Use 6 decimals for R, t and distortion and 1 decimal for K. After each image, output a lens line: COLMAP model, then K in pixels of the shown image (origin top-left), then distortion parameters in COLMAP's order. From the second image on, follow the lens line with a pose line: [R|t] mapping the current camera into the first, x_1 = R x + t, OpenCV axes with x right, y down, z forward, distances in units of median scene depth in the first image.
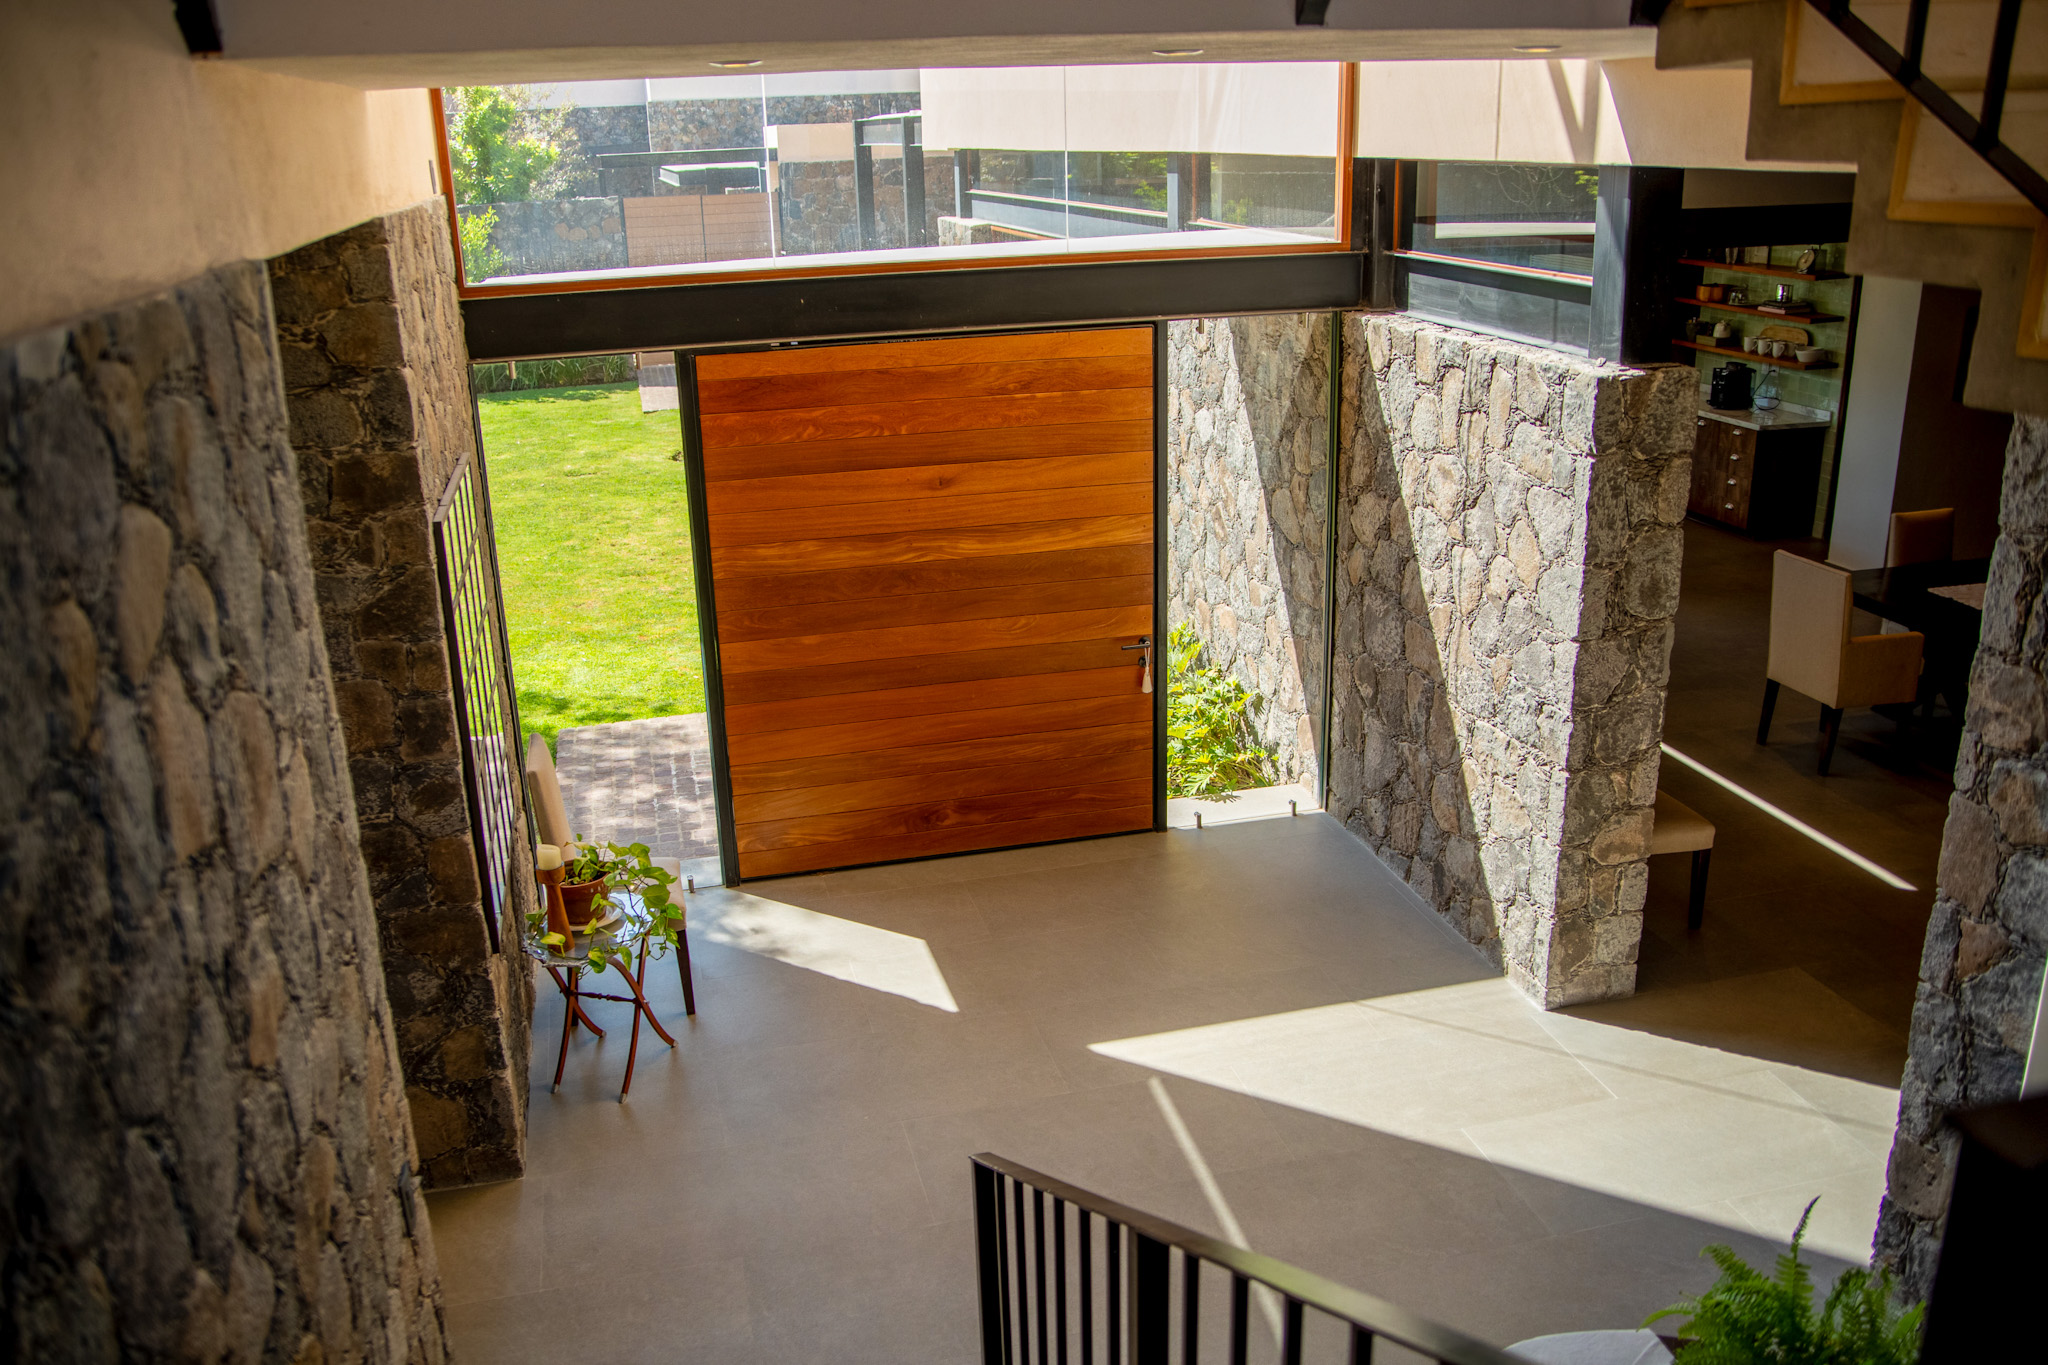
lens RADIAL K [[1639.6, 0, 1019.4], [0, 1639.6, 680.3], [0, 0, 1]] dist [-0.106766, 0.067390]
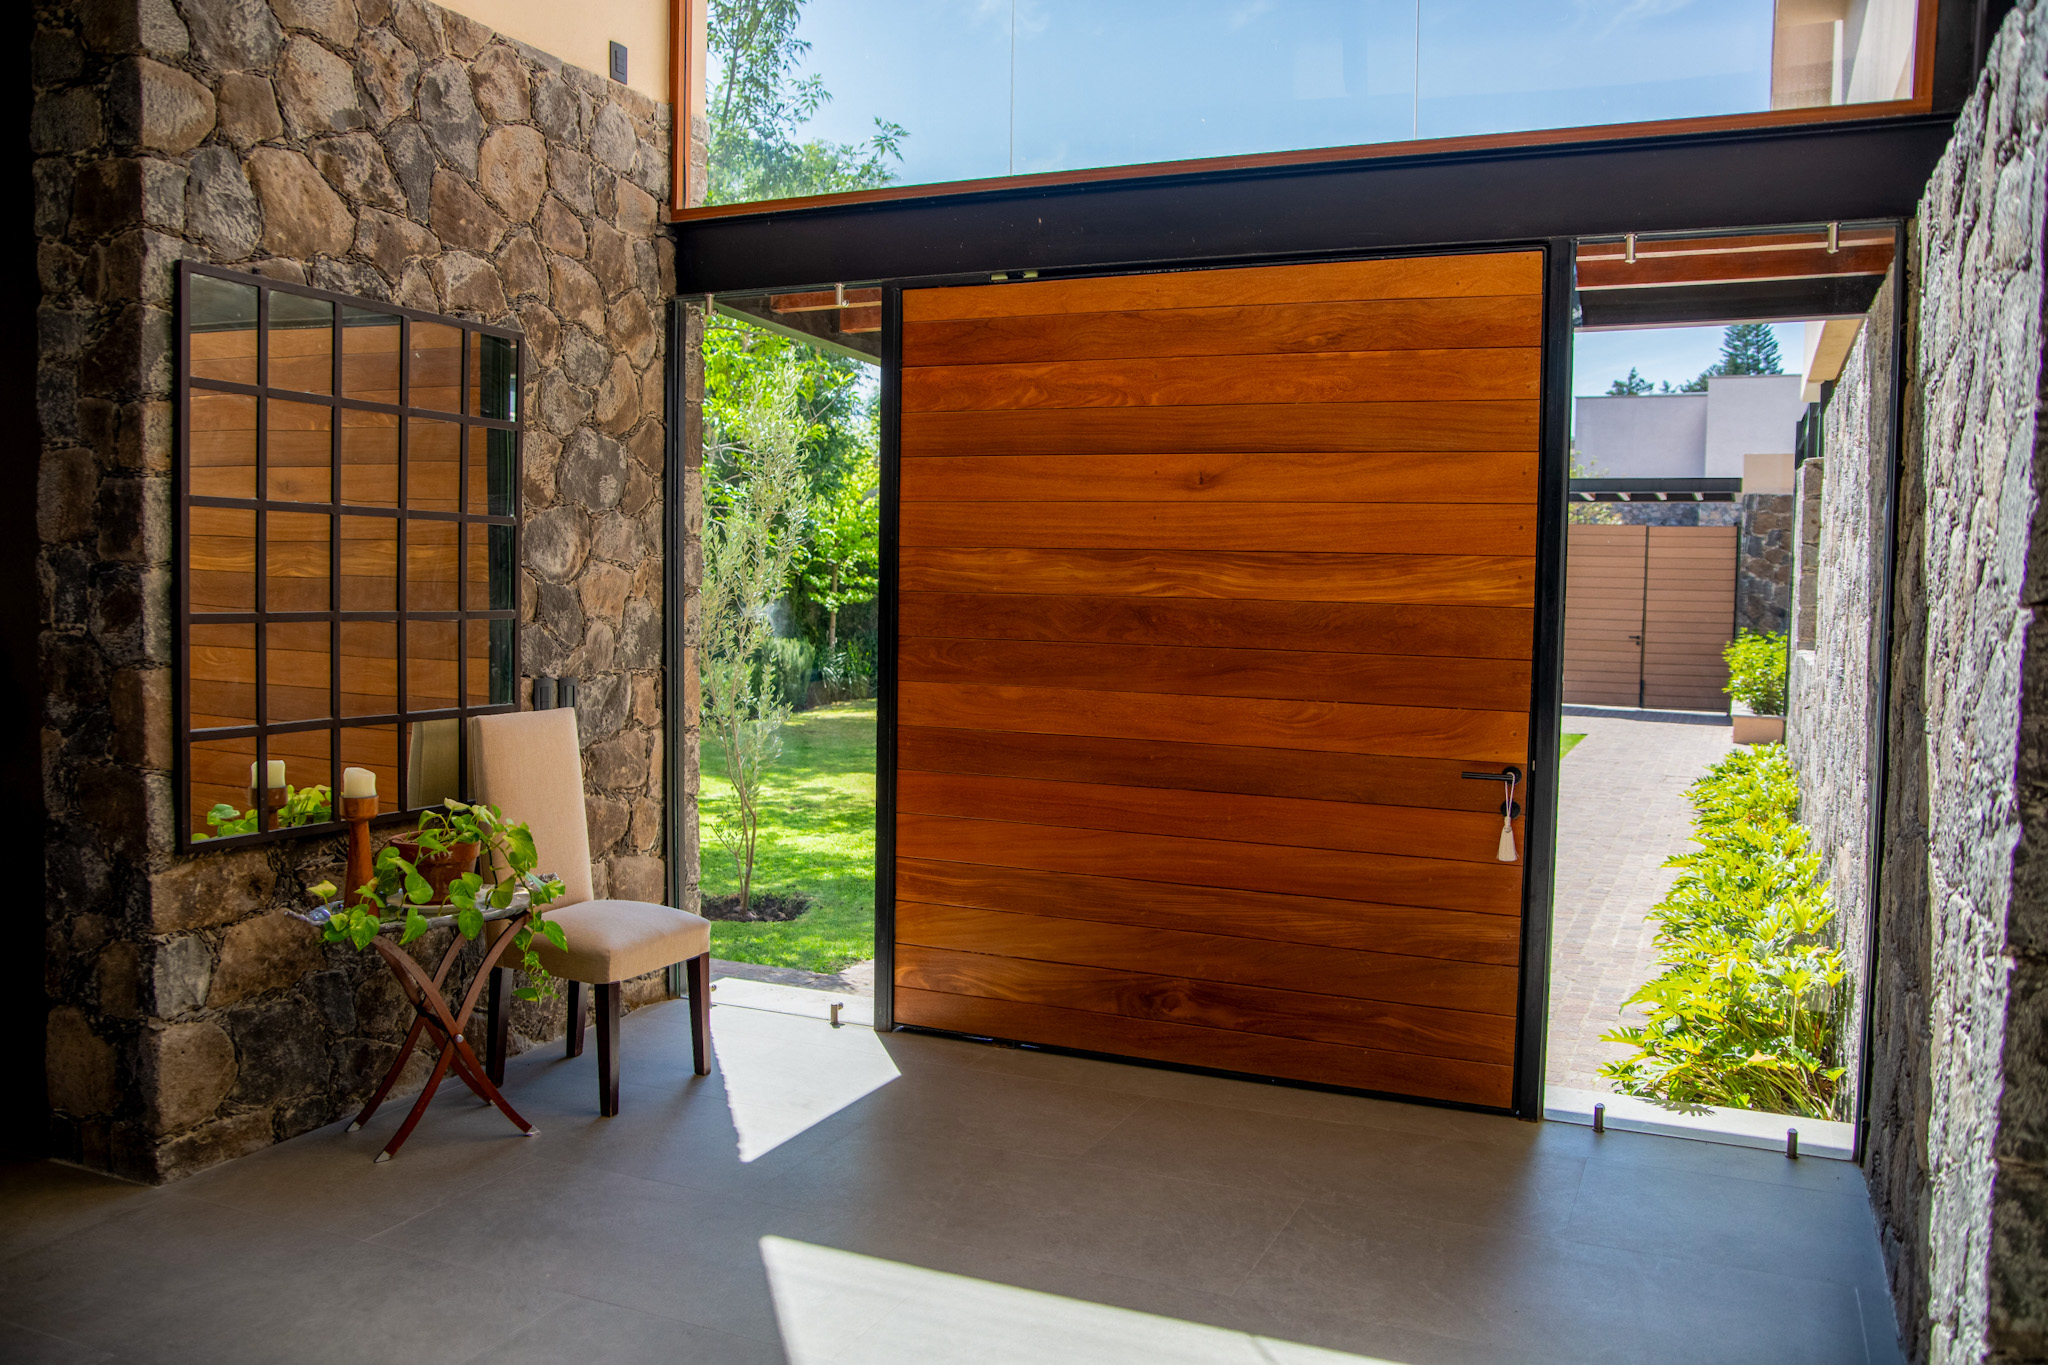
lens RADIAL K [[1639.6, 0, 1016.7], [0, 1639.6, 683.6], [0, 0, 1]] dist [-0.106766, 0.067390]
pose [[0.789176, 0.081967, -0.608673, 0.314031], [-0.233106, 0.956871, -0.173377, 0.096309], [0.568210, 0.278710, 0.774247, 0.459222]]
